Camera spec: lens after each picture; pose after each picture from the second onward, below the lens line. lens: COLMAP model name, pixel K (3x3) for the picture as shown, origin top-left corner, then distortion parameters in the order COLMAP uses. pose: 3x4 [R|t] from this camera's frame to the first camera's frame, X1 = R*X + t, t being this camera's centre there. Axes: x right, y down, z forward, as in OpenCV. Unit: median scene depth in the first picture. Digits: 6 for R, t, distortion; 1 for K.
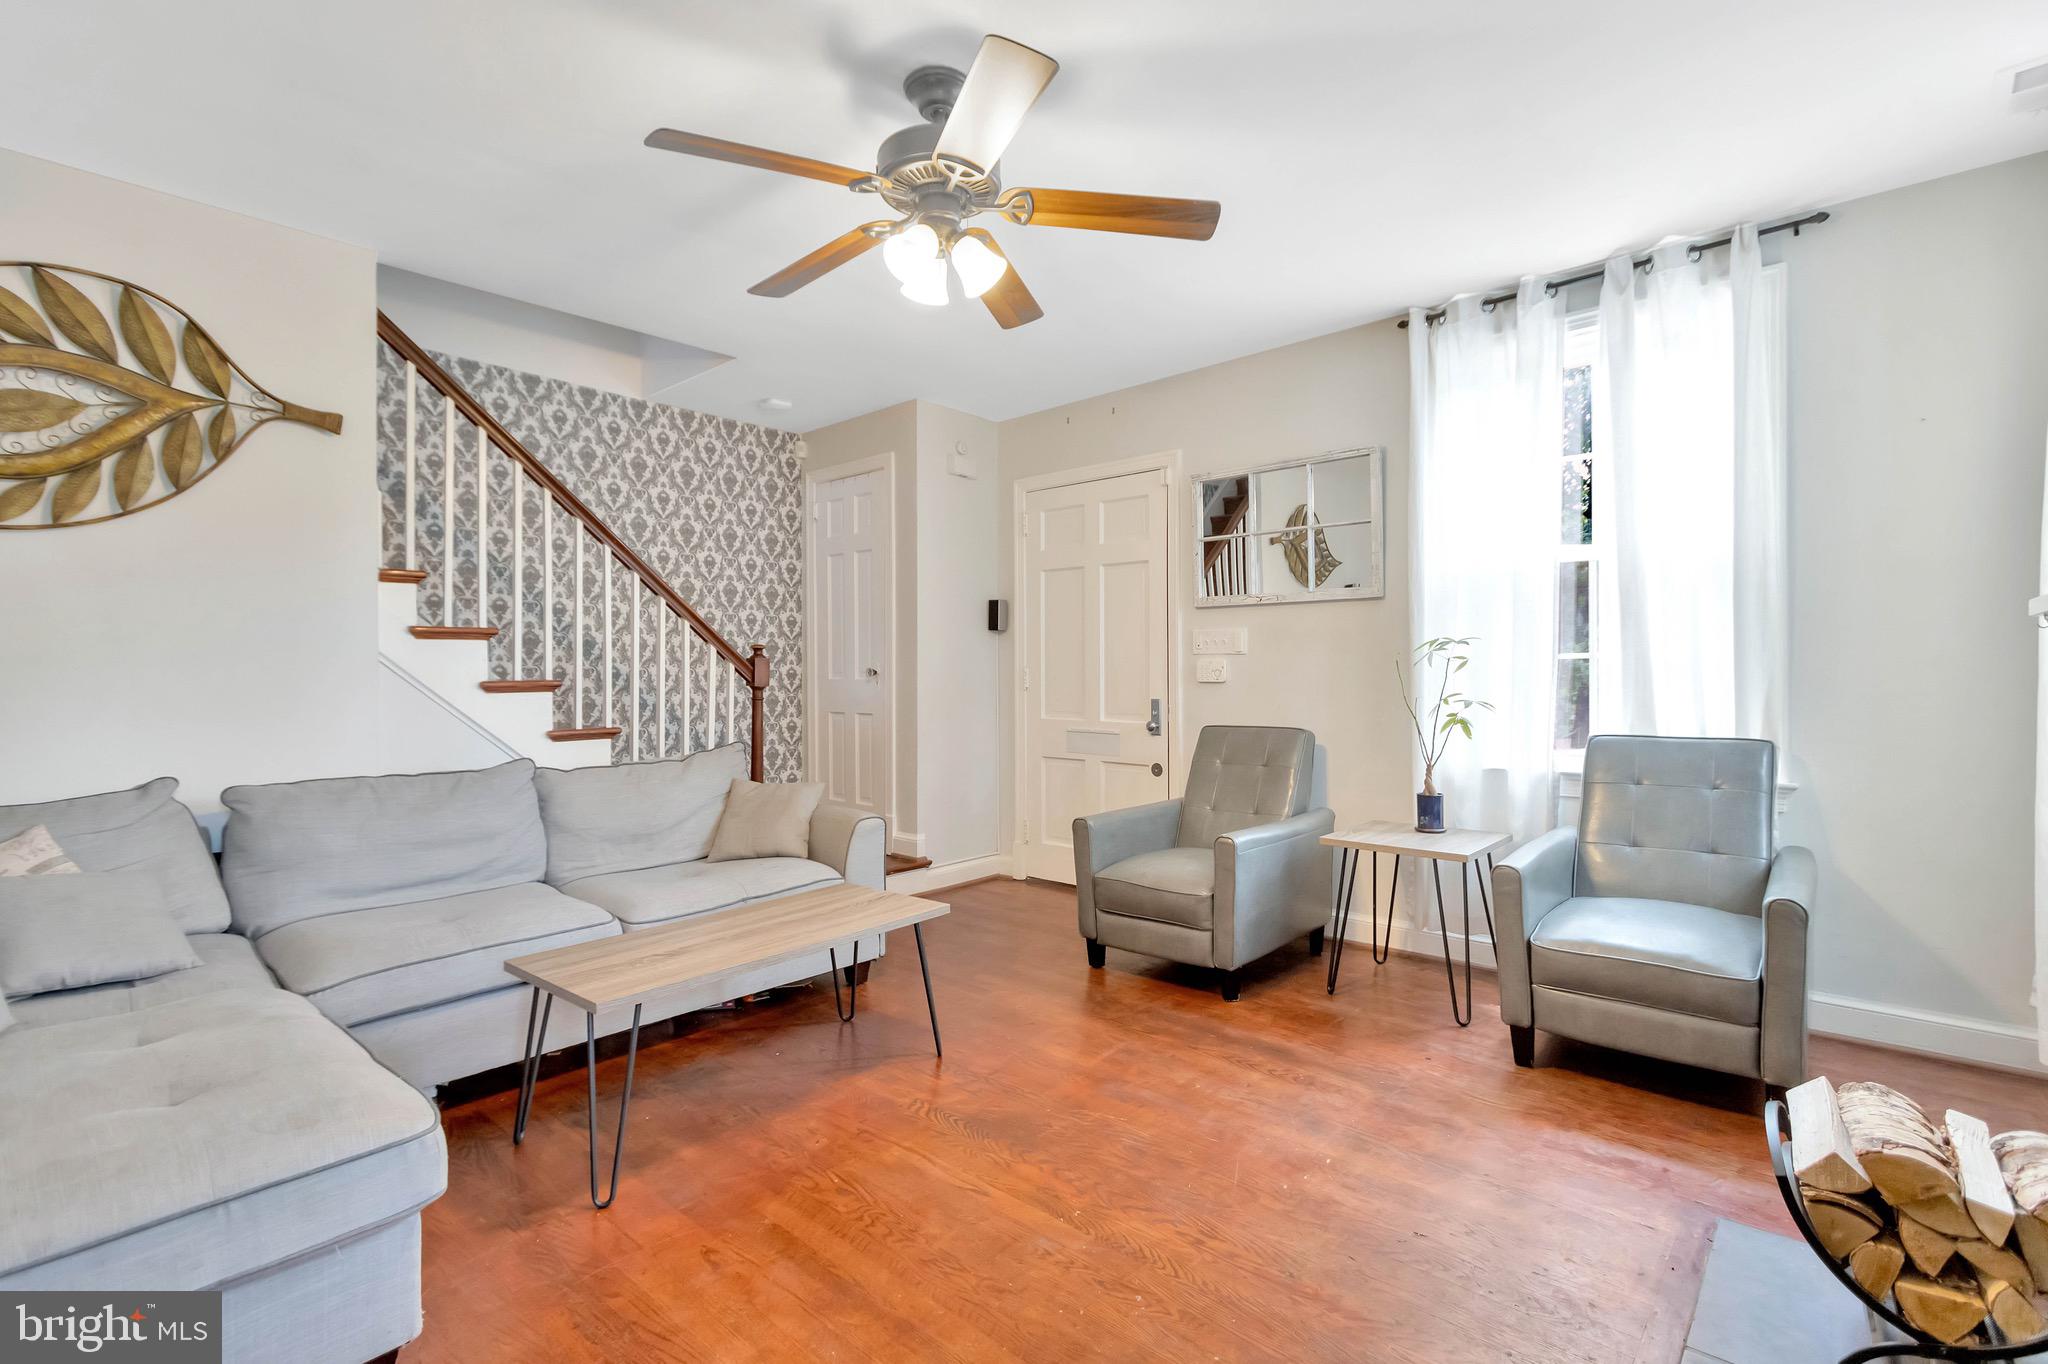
lens RADIAL K [[951.1, 0, 1029.1], [0, 951.1, 652.6], [0, 0, 1]] dist [0.000825, 0.000030]
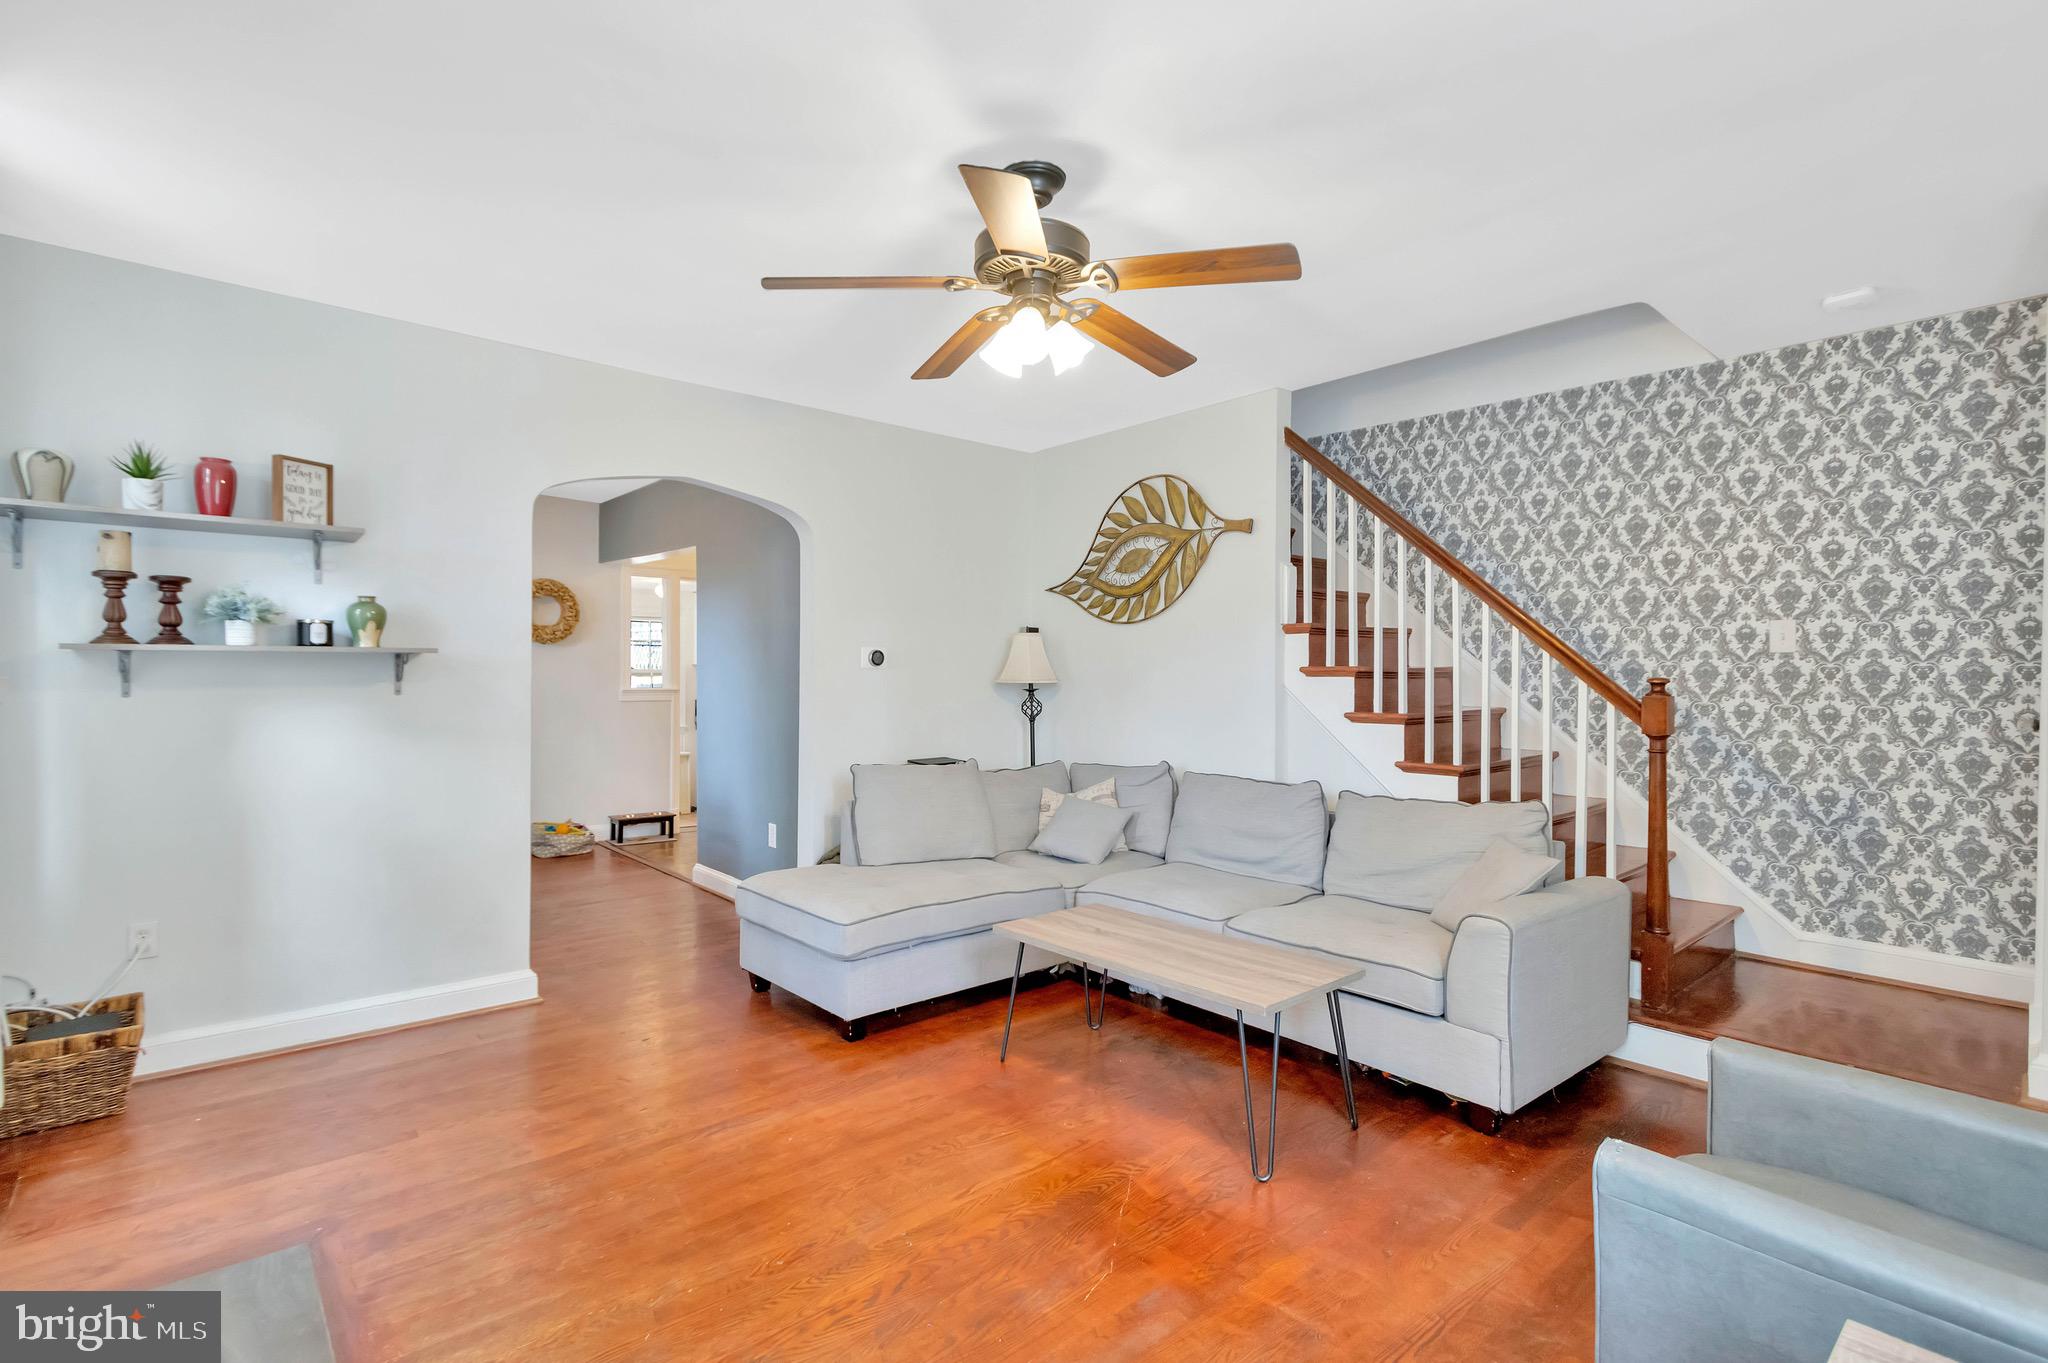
lens RADIAL K [[992.9, 0, 1051.9], [0, 992.9, 655.3], [0, 0, 1]] dist [0.036393, -0.022747]
pose [[-0.129088, -0.009740, -0.991585, 0.839276], [0.017013, 0.999783, -0.012035, -0.037220], [0.991487, -0.018424, -0.128894, 0.962183]]
